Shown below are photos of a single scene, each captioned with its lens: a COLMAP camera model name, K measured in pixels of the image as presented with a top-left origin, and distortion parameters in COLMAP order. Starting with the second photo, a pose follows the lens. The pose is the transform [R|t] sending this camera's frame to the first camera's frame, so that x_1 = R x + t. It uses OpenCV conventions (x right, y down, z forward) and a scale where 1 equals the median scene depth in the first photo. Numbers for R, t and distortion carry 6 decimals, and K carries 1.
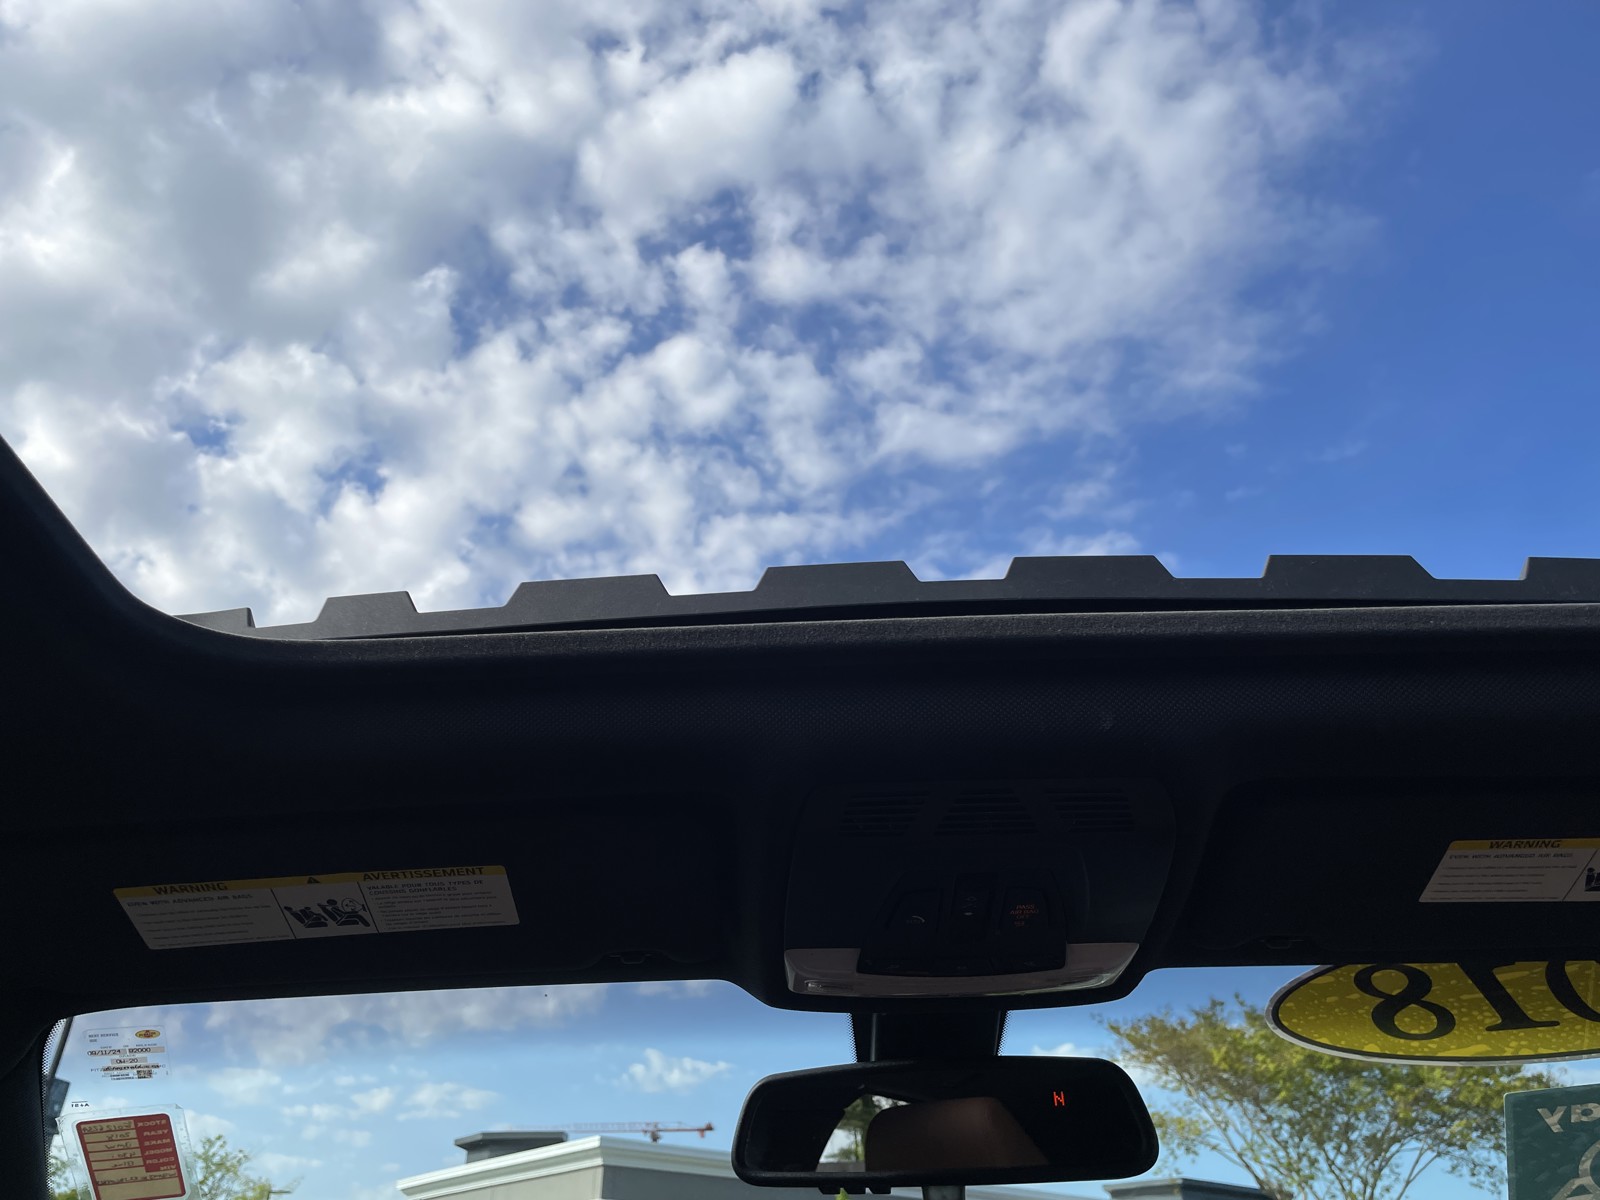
lens RADIAL K [[1209.2, 0, 803.5], [0, 1209.2, 596.6], [0, 0, 1]] dist [0.088104, -0.116069]
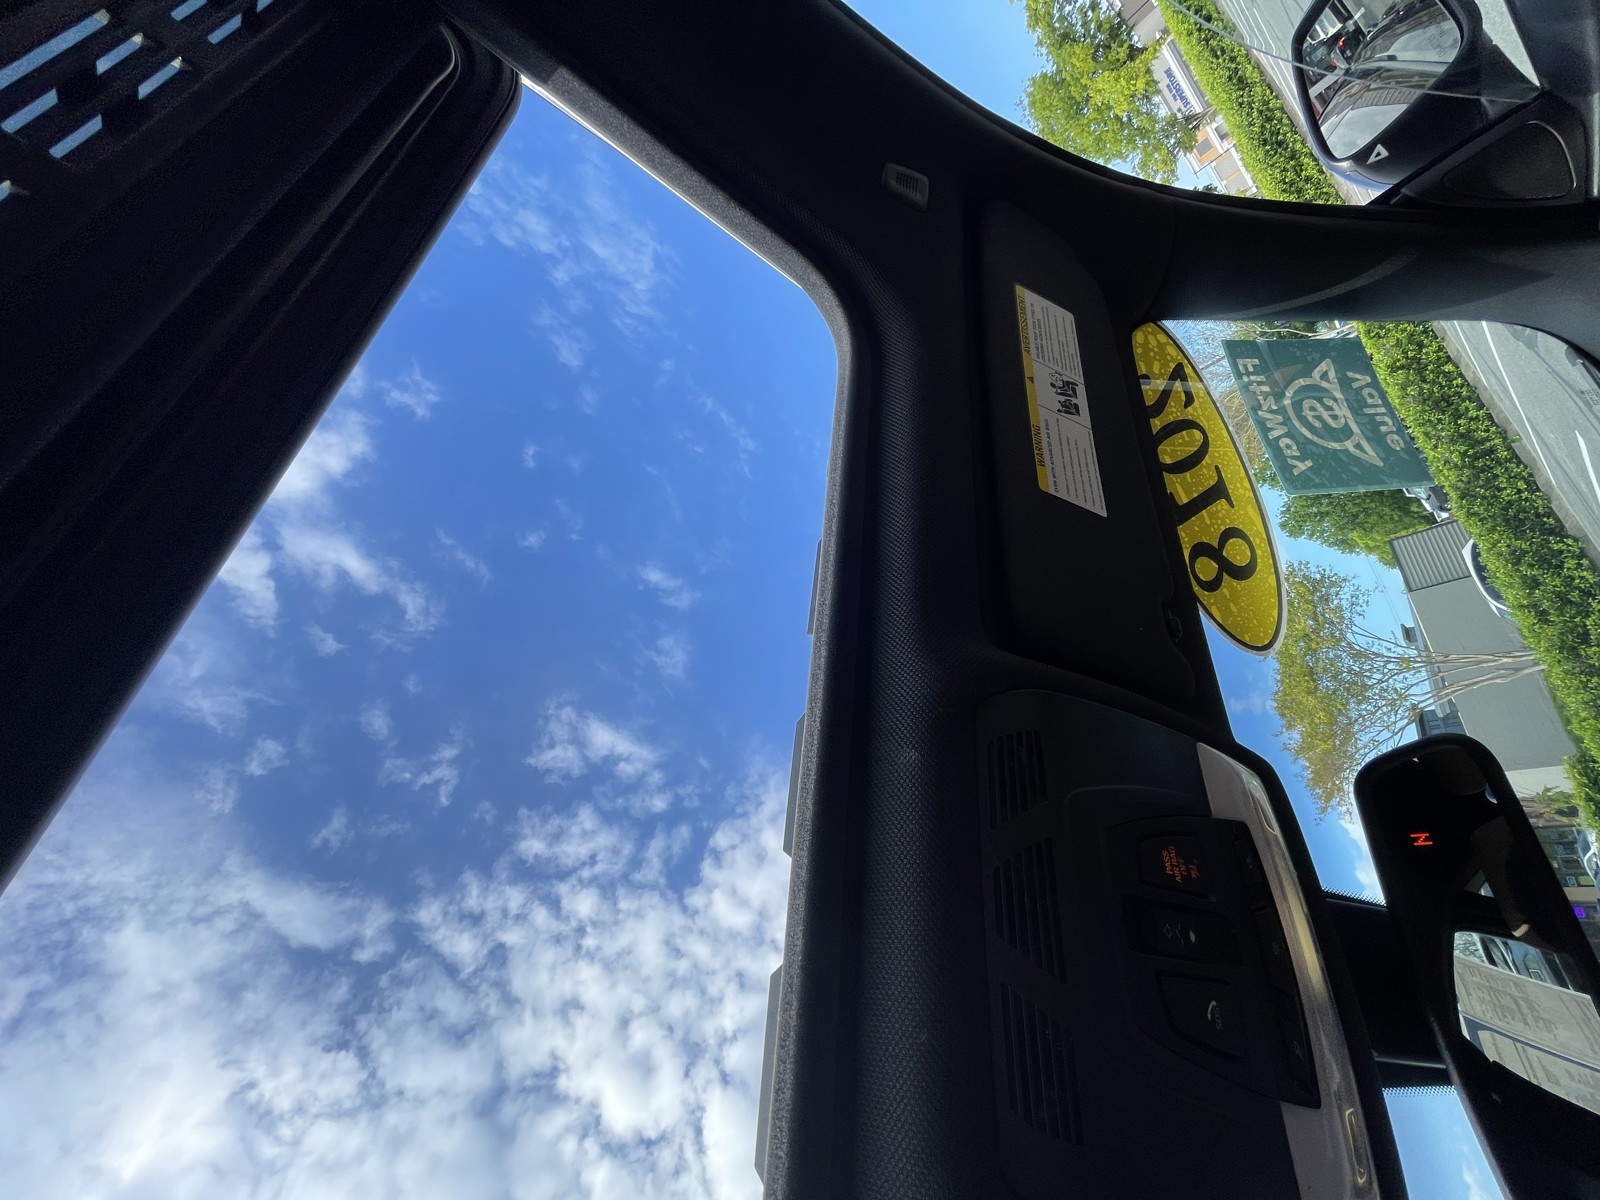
lens RADIAL K [[646.4, 0, 804.0], [0, 646.4, 605.8], [0, 0, 1]] dist [0.007058, 0.000364]
pose [[0.098737, -0.859728, 0.501118, 0.065170], [0.948383, -0.071208, -0.309028, 0.119836], [0.301364, 0.505764, 0.808321, 0.342029]]
